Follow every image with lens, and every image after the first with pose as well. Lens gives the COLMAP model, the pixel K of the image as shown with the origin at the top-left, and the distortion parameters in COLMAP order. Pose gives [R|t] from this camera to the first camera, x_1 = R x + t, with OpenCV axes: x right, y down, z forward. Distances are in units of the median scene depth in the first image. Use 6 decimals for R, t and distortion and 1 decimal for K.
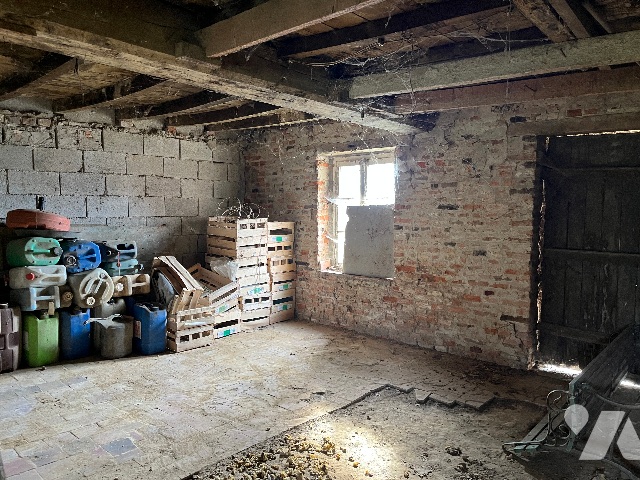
lens RADIAL K [[488.4, 0, 319.7], [0, 488.4, 240.7], [0, 0, 1]] dist [0.047539, -0.016001]
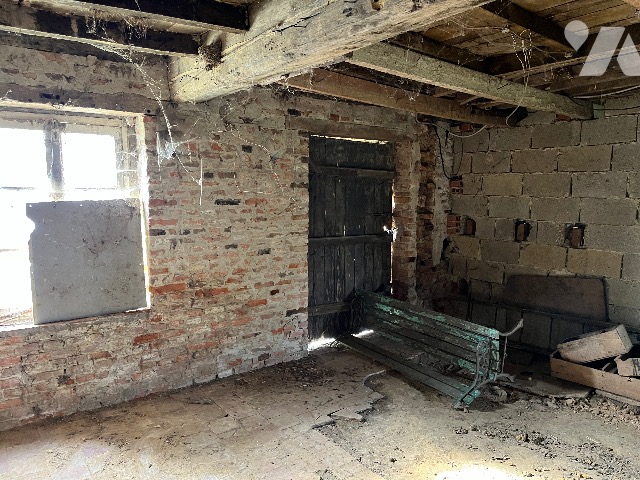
lens RADIAL K [[488.4, 0, 319.7], [0, 488.4, 238.6], [0, 0, 1]] dist [0.047539, -0.016001]
pose [[0.195193, -0.103594, 0.975278, -0.531048], [0.066064, 0.993536, 0.092311, -0.075414], [-0.978537, 0.046412, 0.200776, 0.705376]]
